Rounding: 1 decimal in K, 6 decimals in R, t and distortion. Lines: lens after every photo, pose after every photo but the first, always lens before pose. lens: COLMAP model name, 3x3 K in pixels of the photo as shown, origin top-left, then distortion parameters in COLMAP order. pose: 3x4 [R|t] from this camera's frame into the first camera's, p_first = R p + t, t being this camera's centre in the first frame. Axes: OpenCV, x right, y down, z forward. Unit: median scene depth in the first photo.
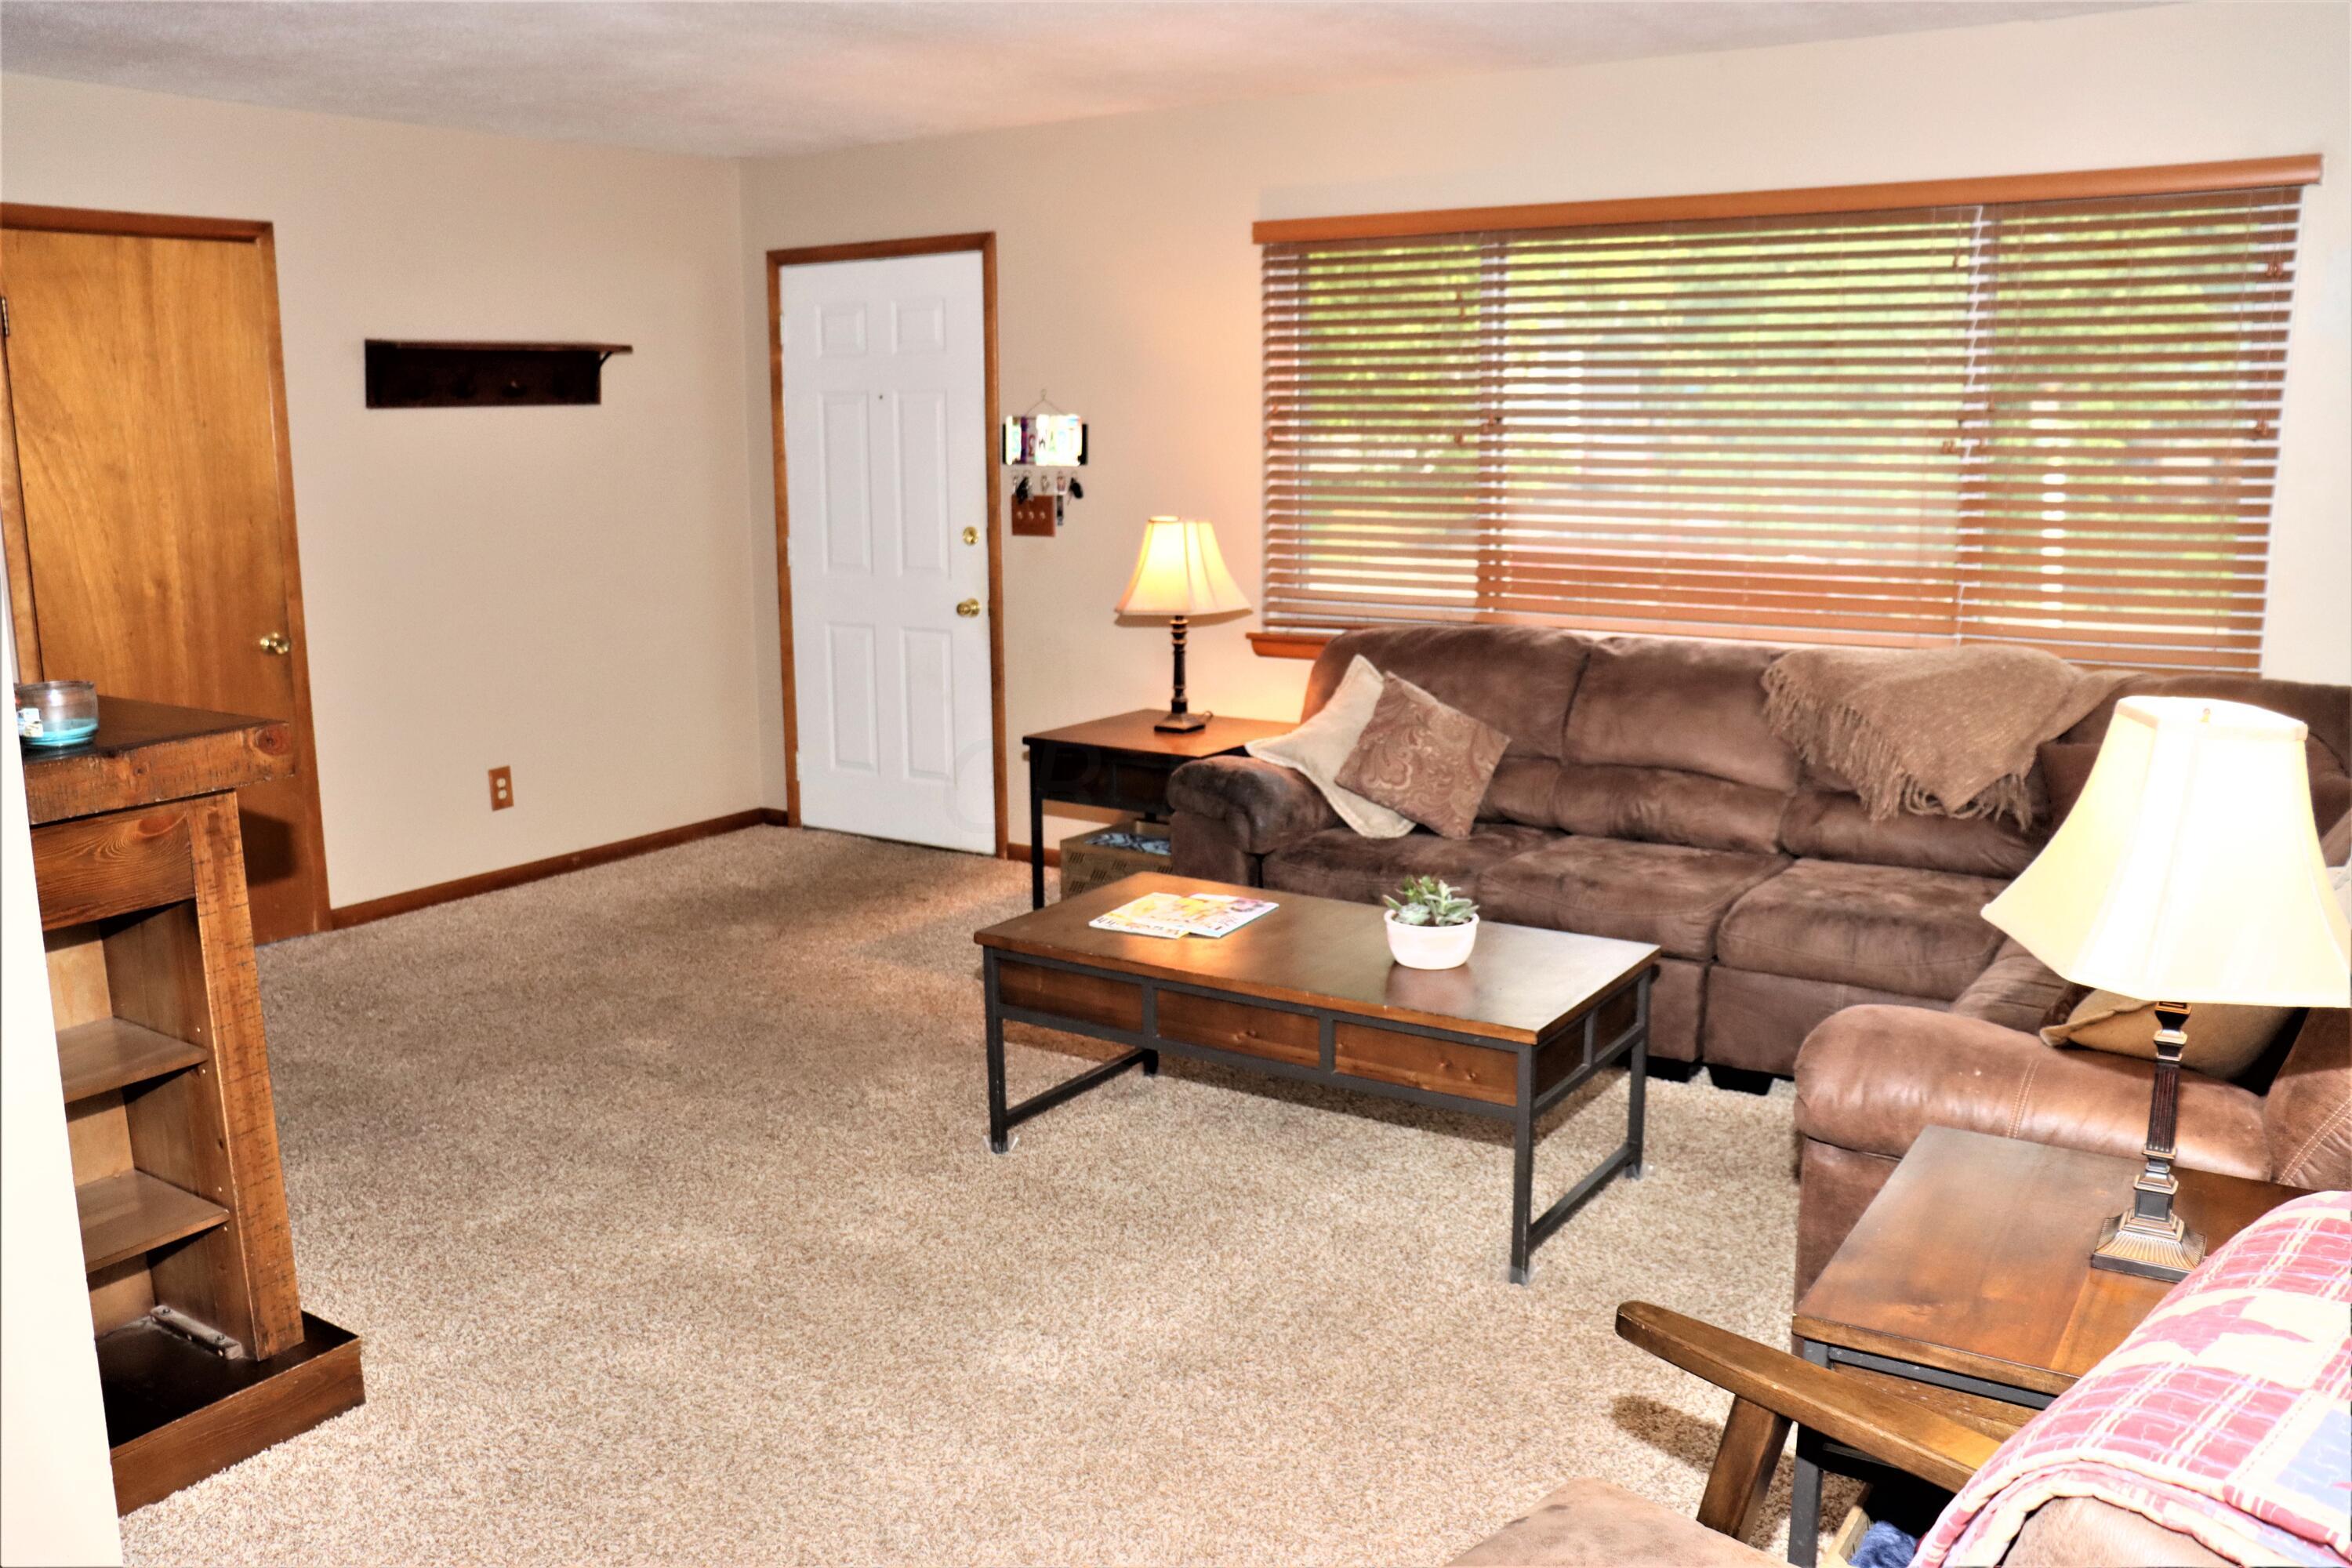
lens RADIAL K [[1939.9, 0, 1176.0], [0, 1939.9, 784.0], [0, 0, 1]] dist [-0.081786, 0.012260]
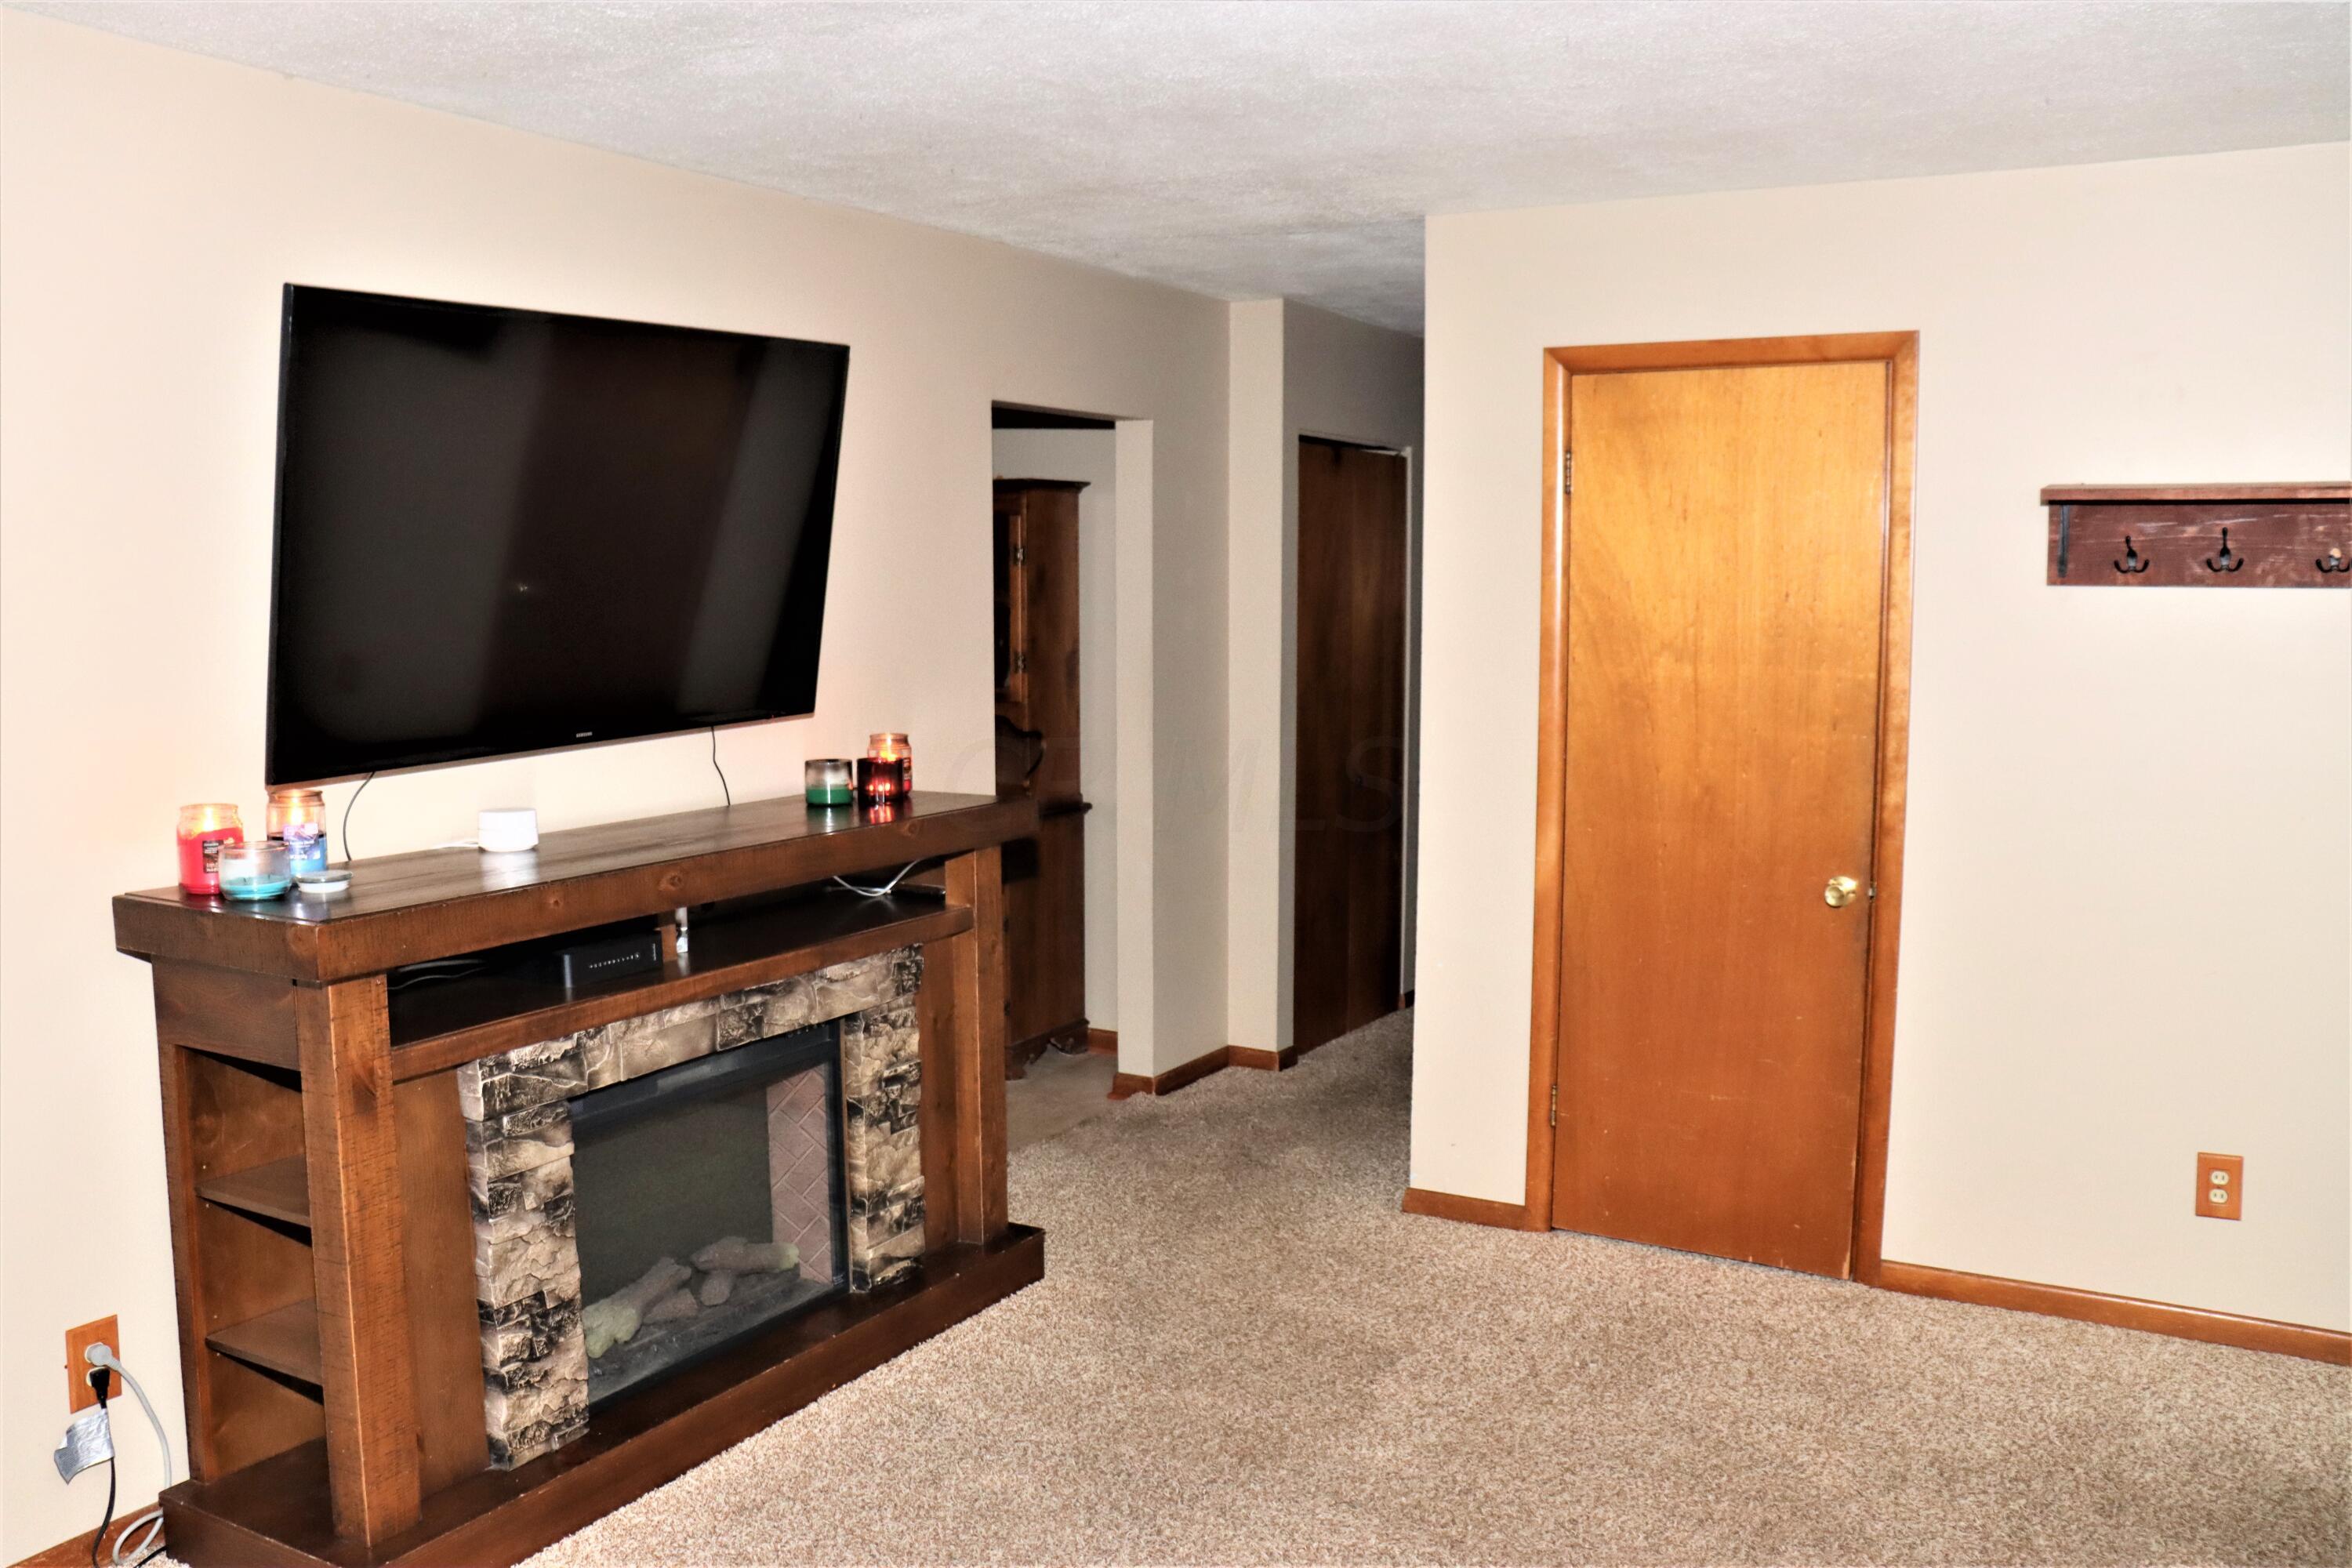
lens RADIAL K [[1939.9, 0, 1176.0], [0, 1939.9, 784.0], [0, 0, 1]] dist [-0.081786, 0.012260]
pose [[0.062337, 0.119602, -0.990863, 0.262279], [-0.190794, 0.975912, 0.105795, -0.148090], [0.979649, 0.182456, 0.083655, 0.686722]]
